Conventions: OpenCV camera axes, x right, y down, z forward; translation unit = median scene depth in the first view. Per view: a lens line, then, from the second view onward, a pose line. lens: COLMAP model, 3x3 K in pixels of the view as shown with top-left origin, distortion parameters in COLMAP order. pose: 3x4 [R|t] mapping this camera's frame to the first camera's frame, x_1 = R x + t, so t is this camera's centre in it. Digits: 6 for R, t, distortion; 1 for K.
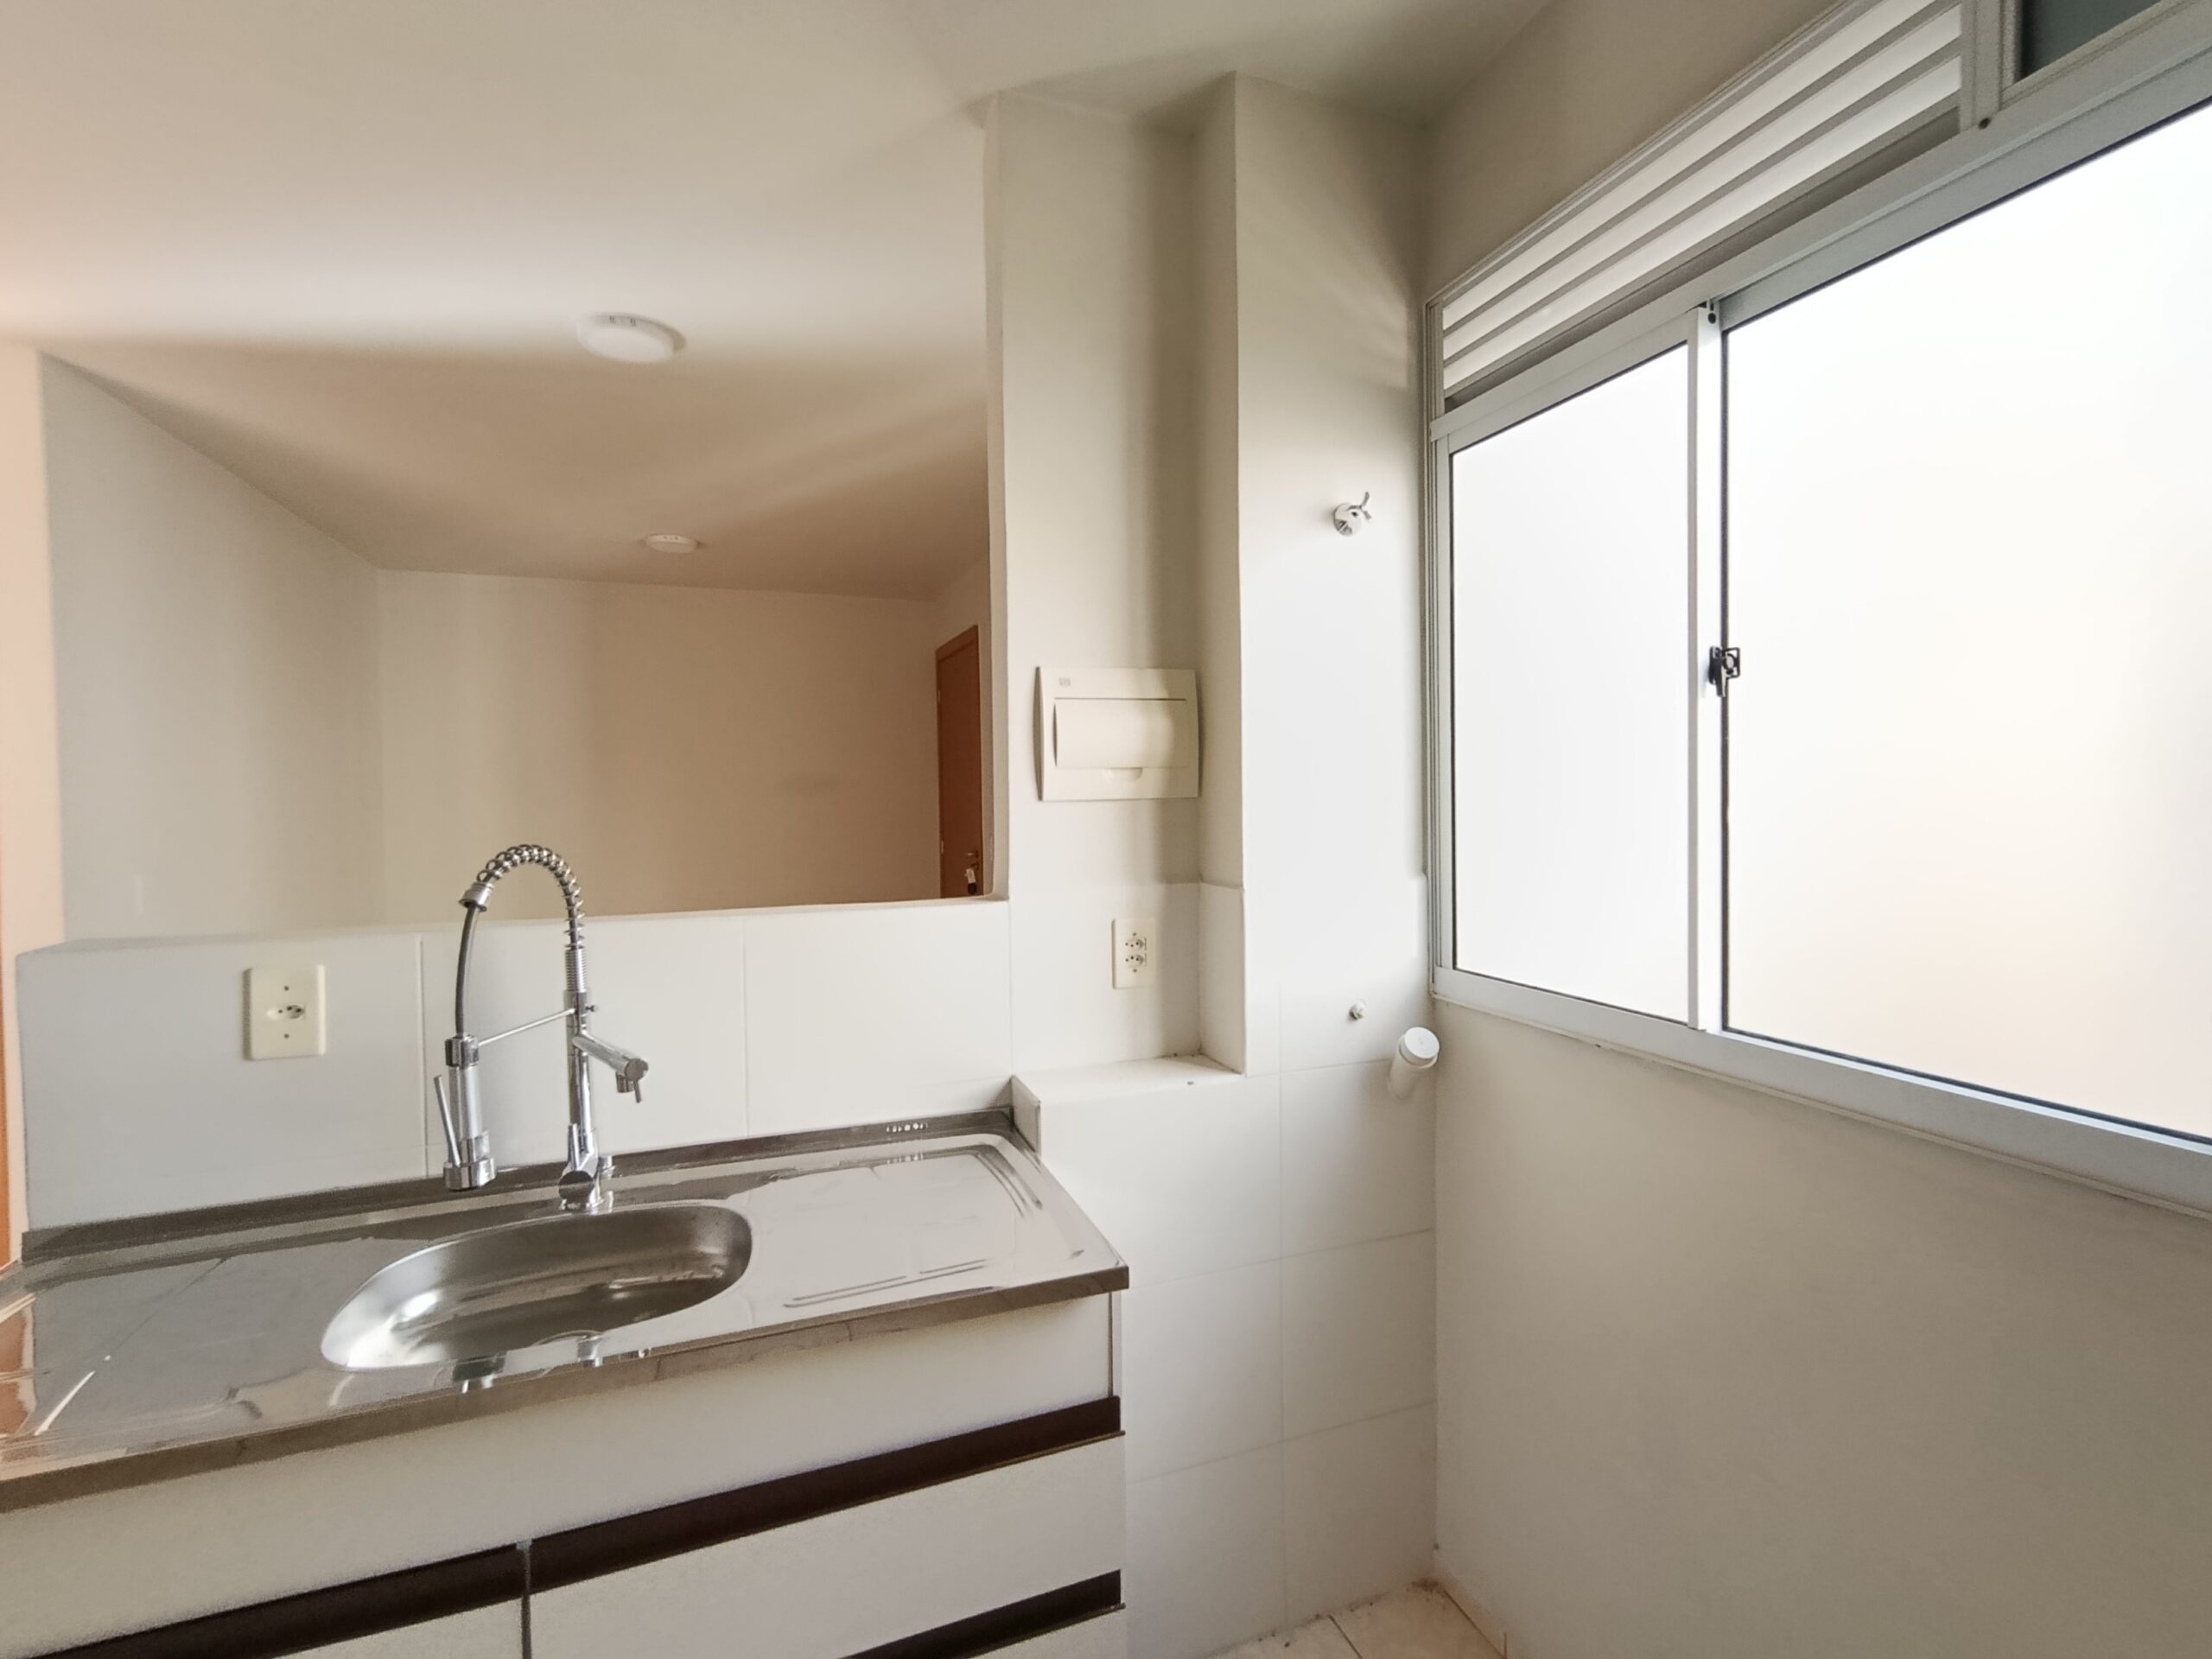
lens RADIAL K [[997.7, 0, 1102.2], [0, 997.7, 814.1], [0, 0, 1]] dist [0.021314, -0.011981]
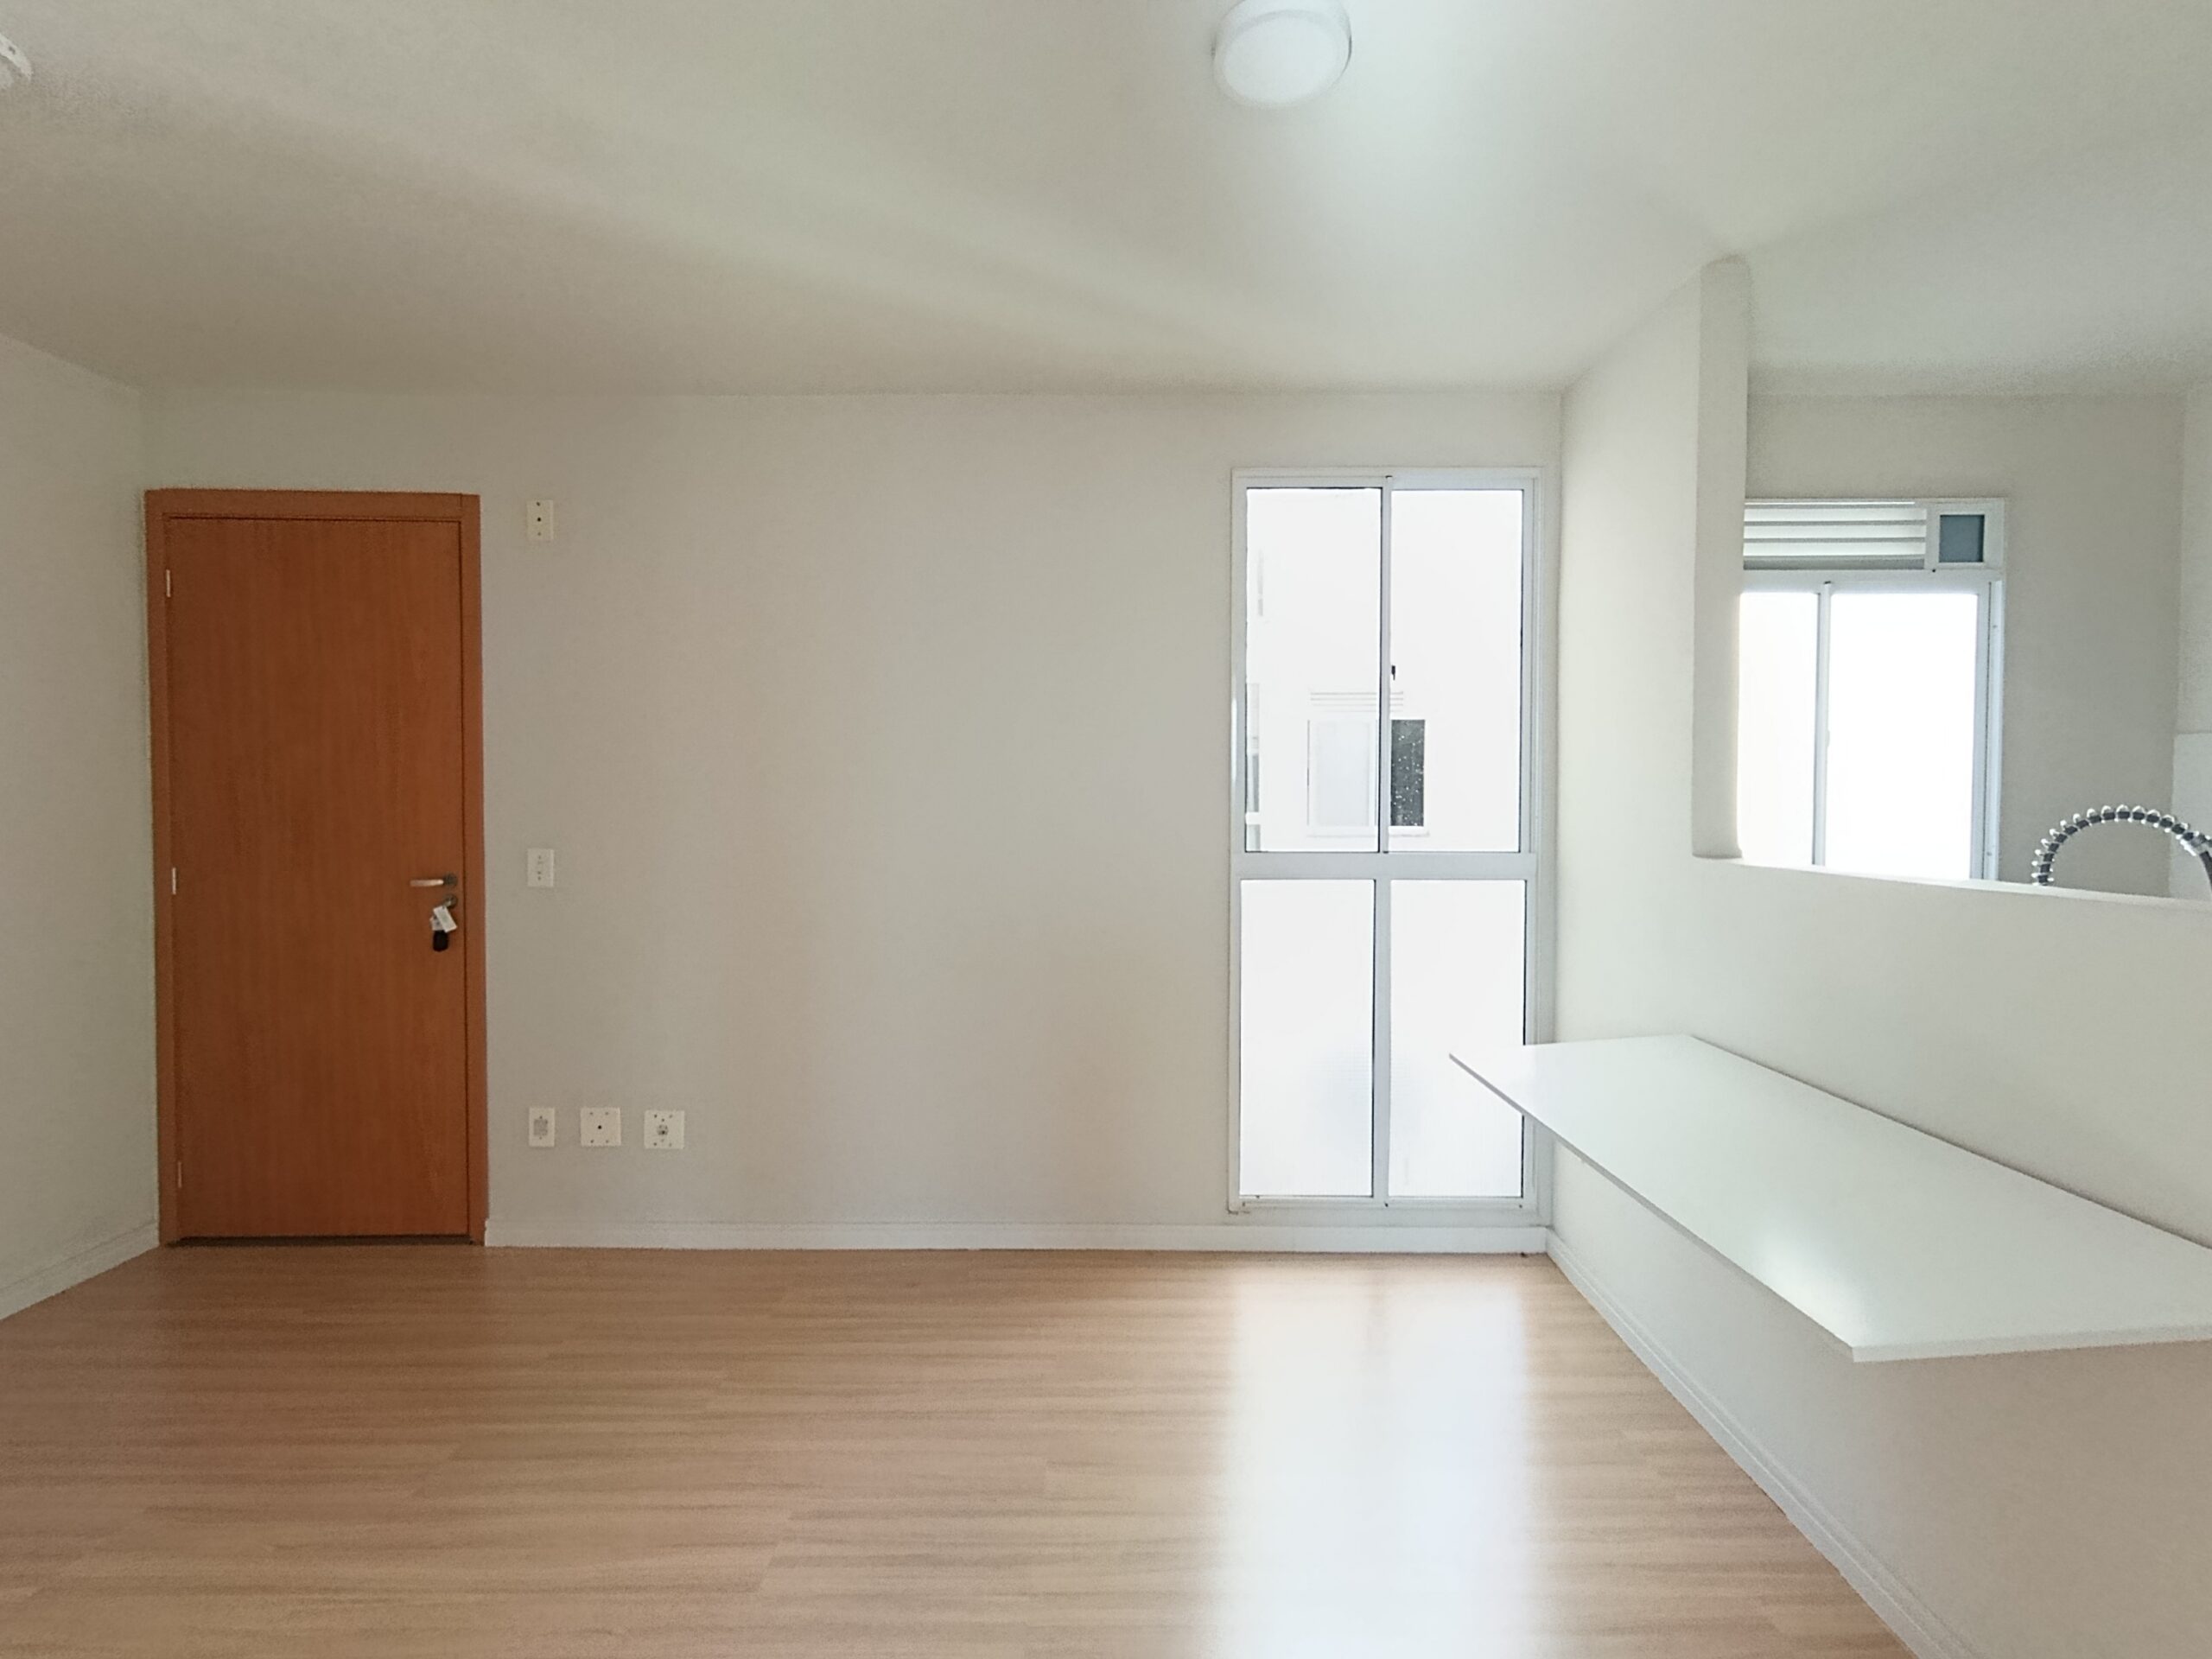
lens RADIAL K [[997.6, 0, 1107.5], [0, 997.6, 819.5], [0, 0, 1]] dist [0.004132, 0.000170]
pose [[0.351598, -0.002035, 0.936149, -1.602997], [0.008310, 0.999965, -0.000947, 0.022298], [-0.936114, 0.008112, 0.351602, 1.269559]]
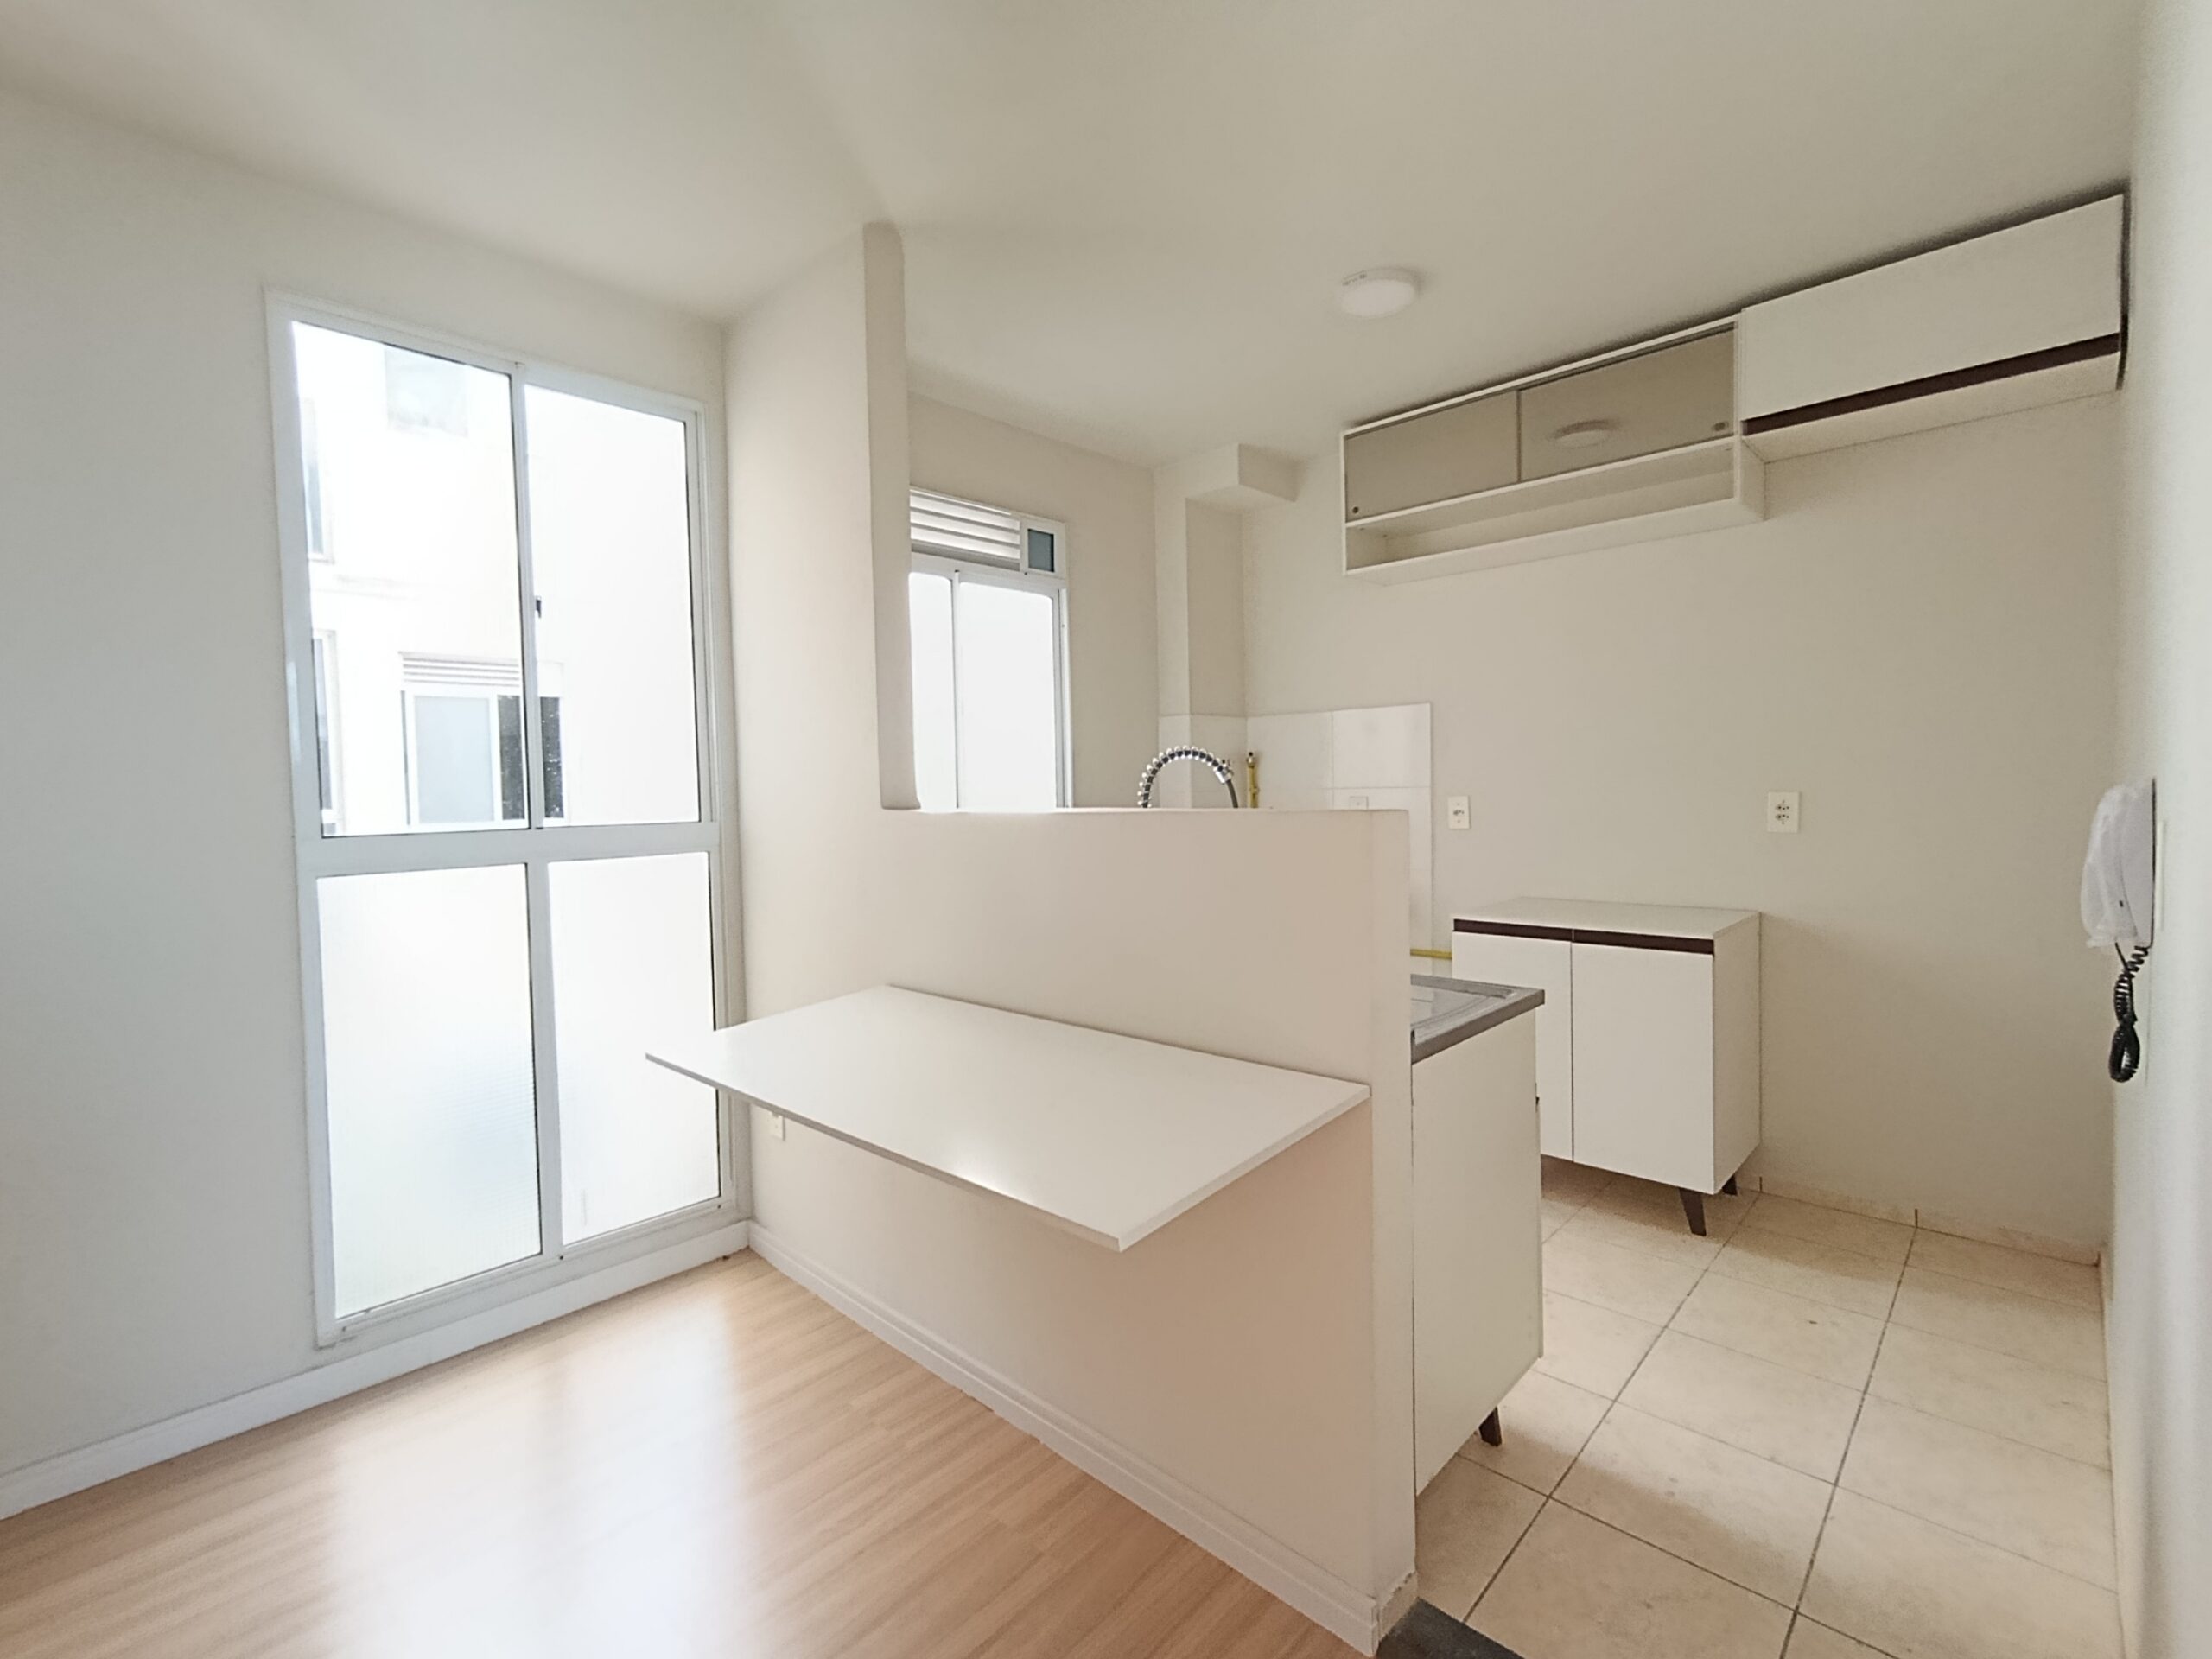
lens RADIAL K [[997.6, 0, 1107.5], [0, 997.6, 819.5], [0, 0, 1]] dist [0.004132, 0.000170]
pose [[-0.439943, -0.002580, 0.898022, -1.431651], [0.046147, 0.998610, 0.025477, 0.069474], [-0.896839, 0.052650, -0.439212, 1.325433]]
